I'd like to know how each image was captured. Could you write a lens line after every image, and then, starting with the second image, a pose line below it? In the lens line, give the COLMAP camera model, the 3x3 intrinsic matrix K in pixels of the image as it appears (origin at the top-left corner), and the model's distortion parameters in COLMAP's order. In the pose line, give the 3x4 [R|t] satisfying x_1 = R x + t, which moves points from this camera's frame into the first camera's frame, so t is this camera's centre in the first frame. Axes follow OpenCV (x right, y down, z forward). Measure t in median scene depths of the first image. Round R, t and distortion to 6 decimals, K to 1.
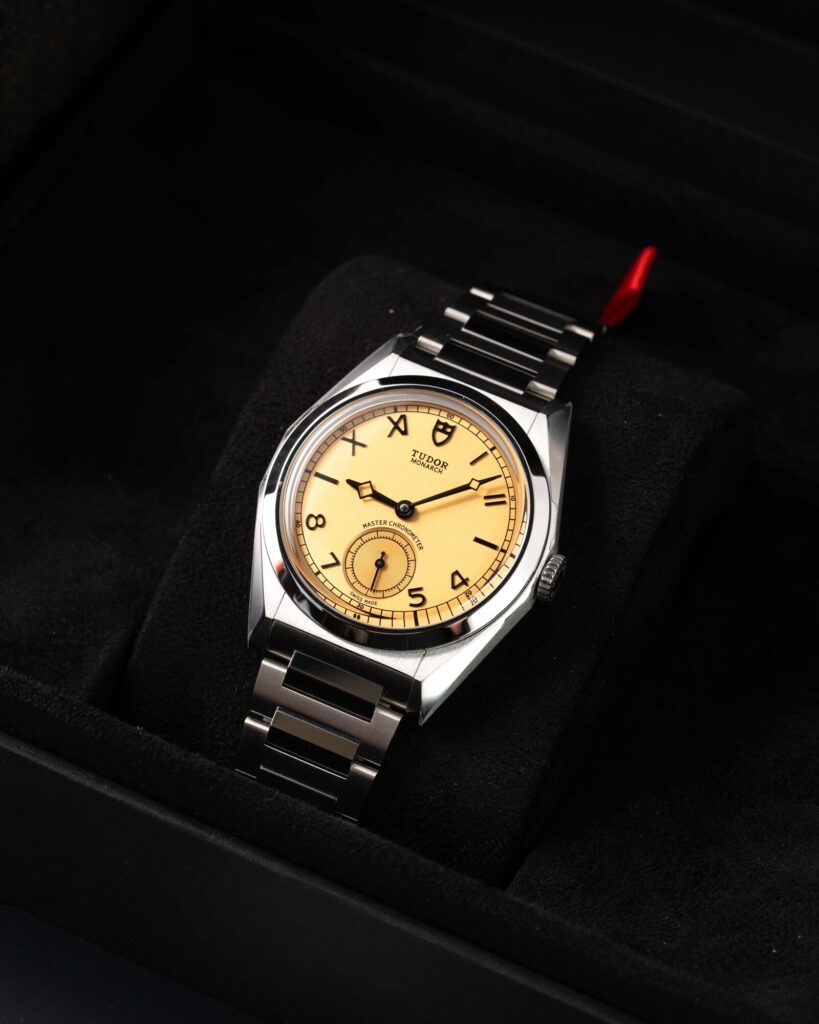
lens RADIAL K [[4104.6, 0, 409.5], [0, 4104.6, 512.0], [0, 0, 1]] dist [-0.294914, -1.730410]
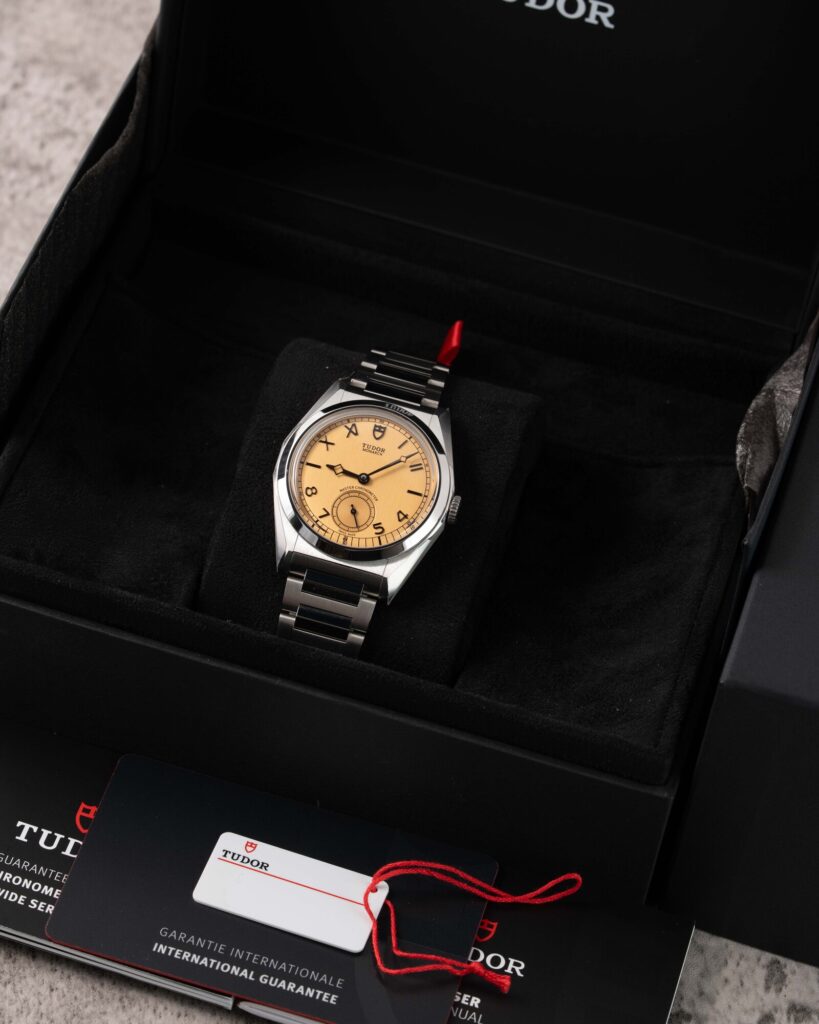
lens RADIAL K [[4104.6, 0, 409.5], [0, 4104.6, 512.0], [0, 0, 1]] dist [-0.294914, -1.730410]
pose [[0.977205, -0.097544, 0.188560, -0.299147], [0.109669, 0.992448, -0.054954, 0.106741], [-0.181776, 0.074380, 0.980523, -0.642367]]
